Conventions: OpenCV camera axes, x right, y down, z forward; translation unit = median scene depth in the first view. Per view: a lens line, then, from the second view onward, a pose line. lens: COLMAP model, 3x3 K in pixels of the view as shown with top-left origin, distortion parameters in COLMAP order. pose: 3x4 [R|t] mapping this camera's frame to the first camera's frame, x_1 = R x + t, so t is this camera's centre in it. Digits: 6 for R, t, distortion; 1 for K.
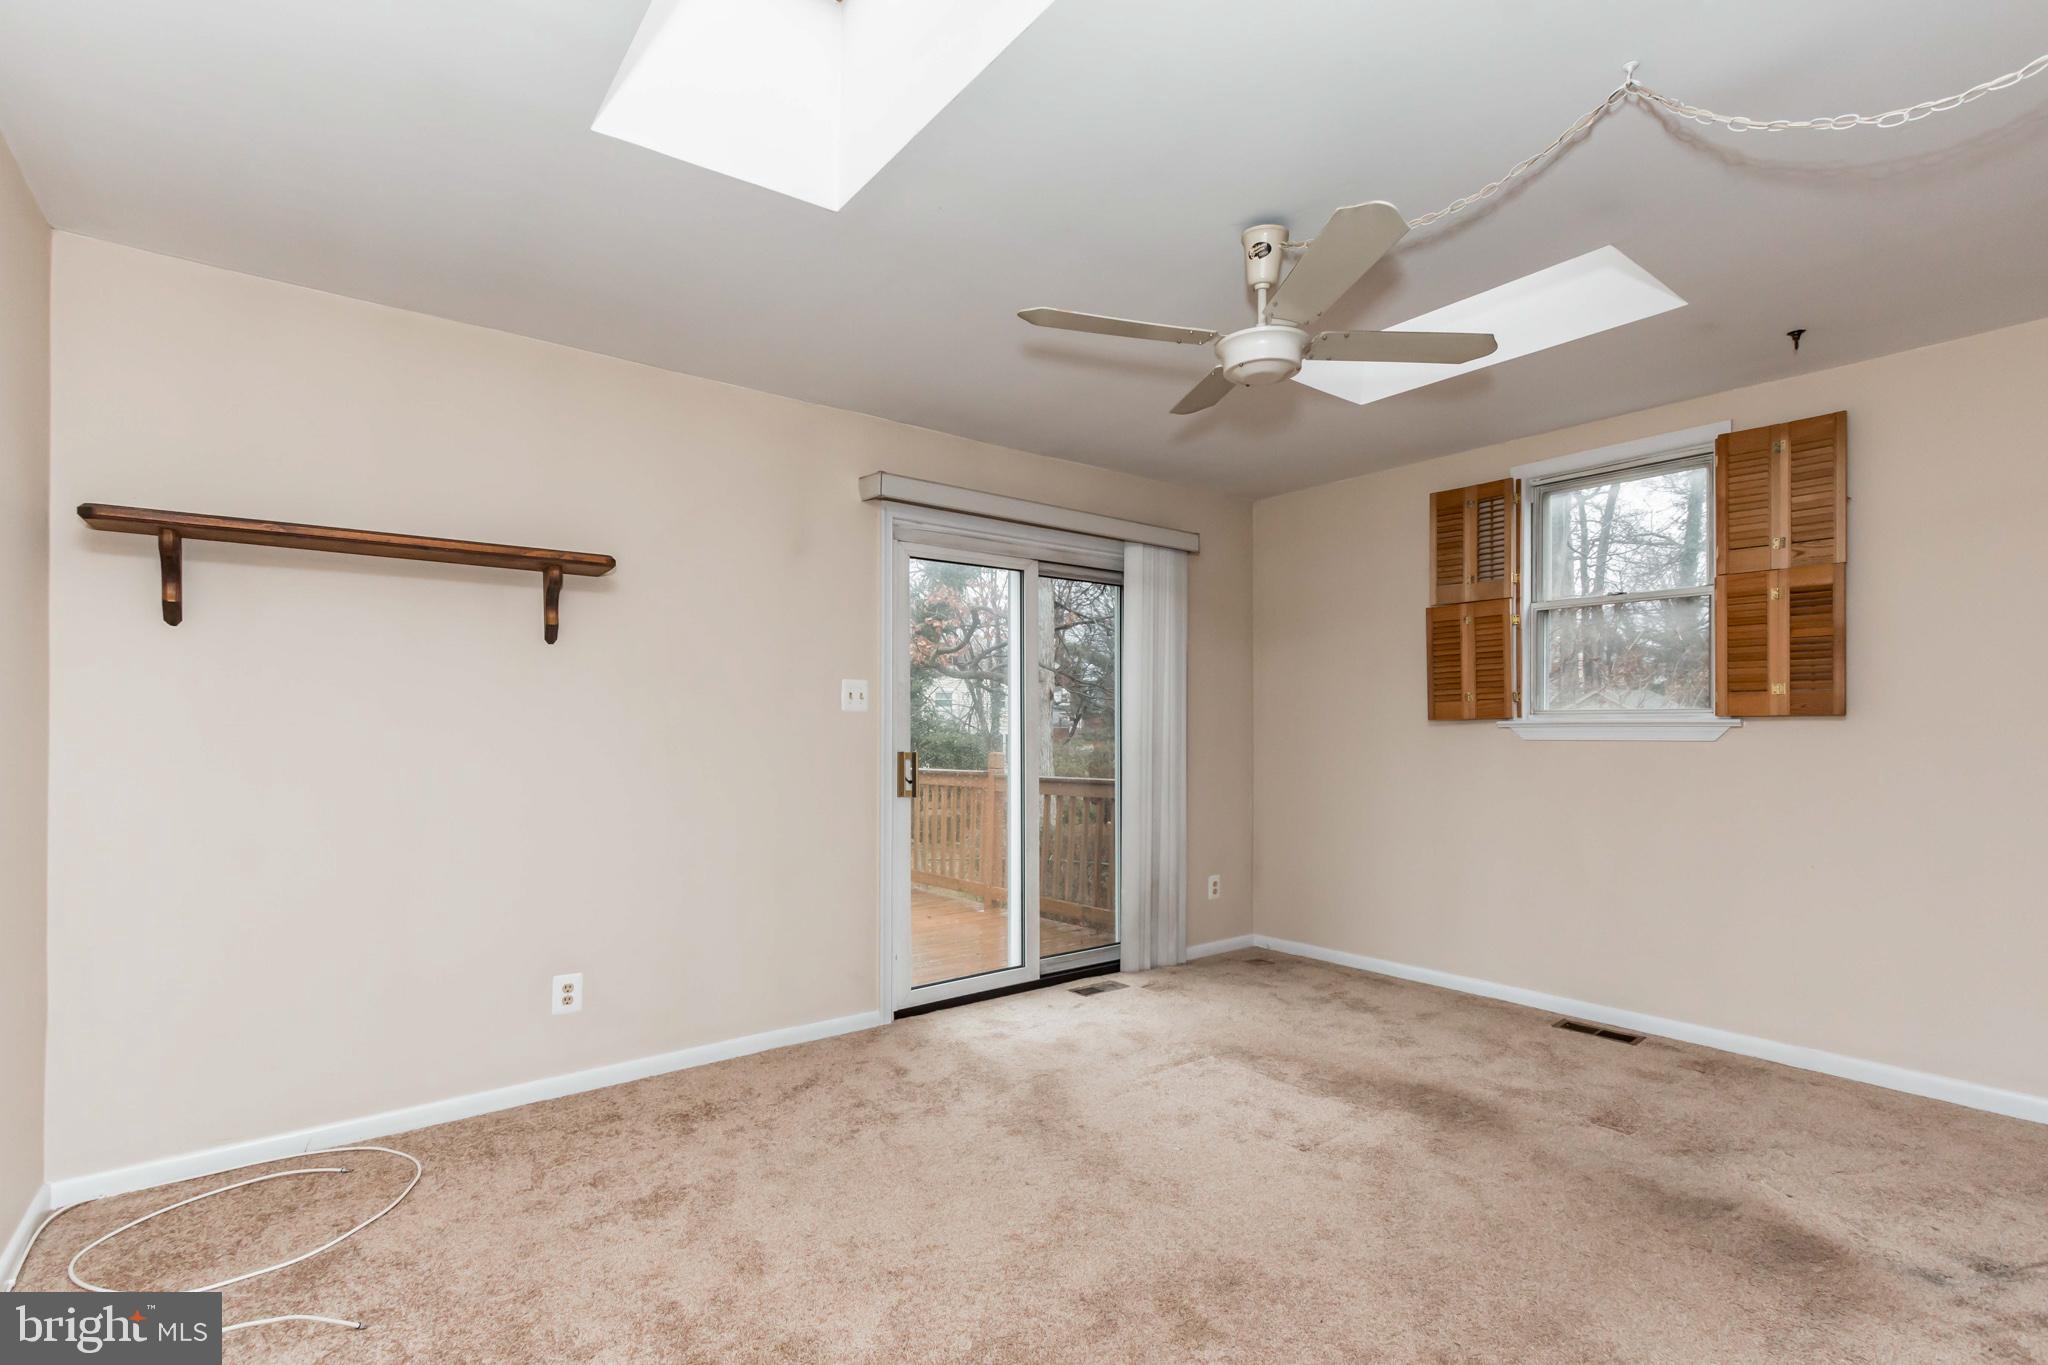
lens RADIAL K [[946.2, 0, 1029.0], [0, 946.2, 709.9], [0, 0, 1]] dist [0.007634, -0.006057]
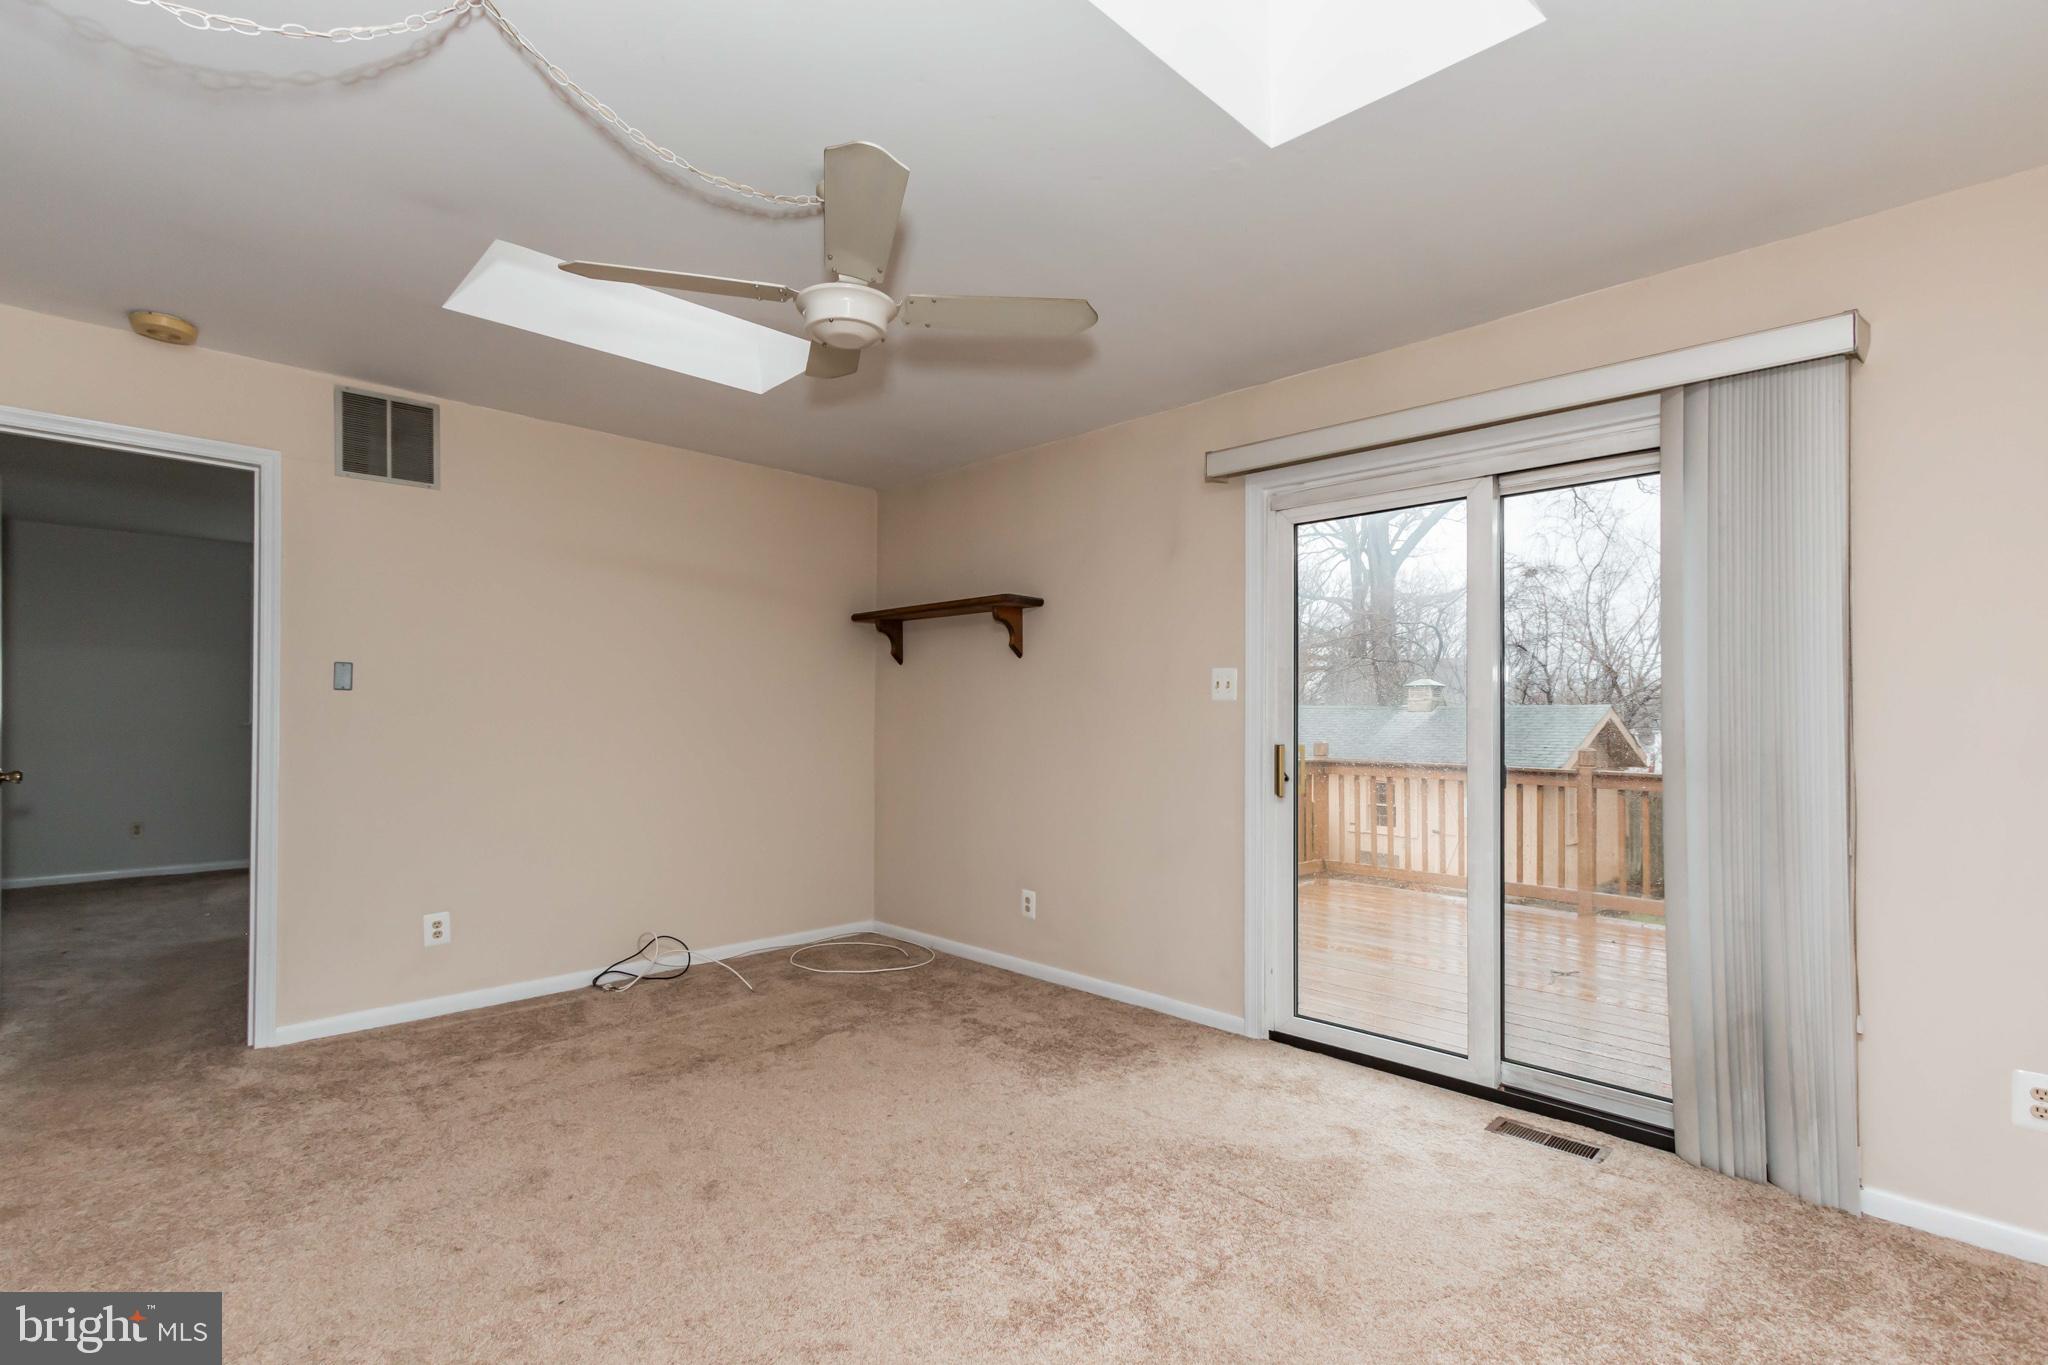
lens RADIAL K [[941.3, 0, 1016.2], [0, 941.3, 710.5], [0, 0, 1]] dist [0.005434, -0.000090]
pose [[0.127335, -0.005842, -0.991843, 0.732134], [0.006537, 0.999966, -0.005050, 0.014812], [0.991838, -0.005841, 0.127369, 0.650576]]
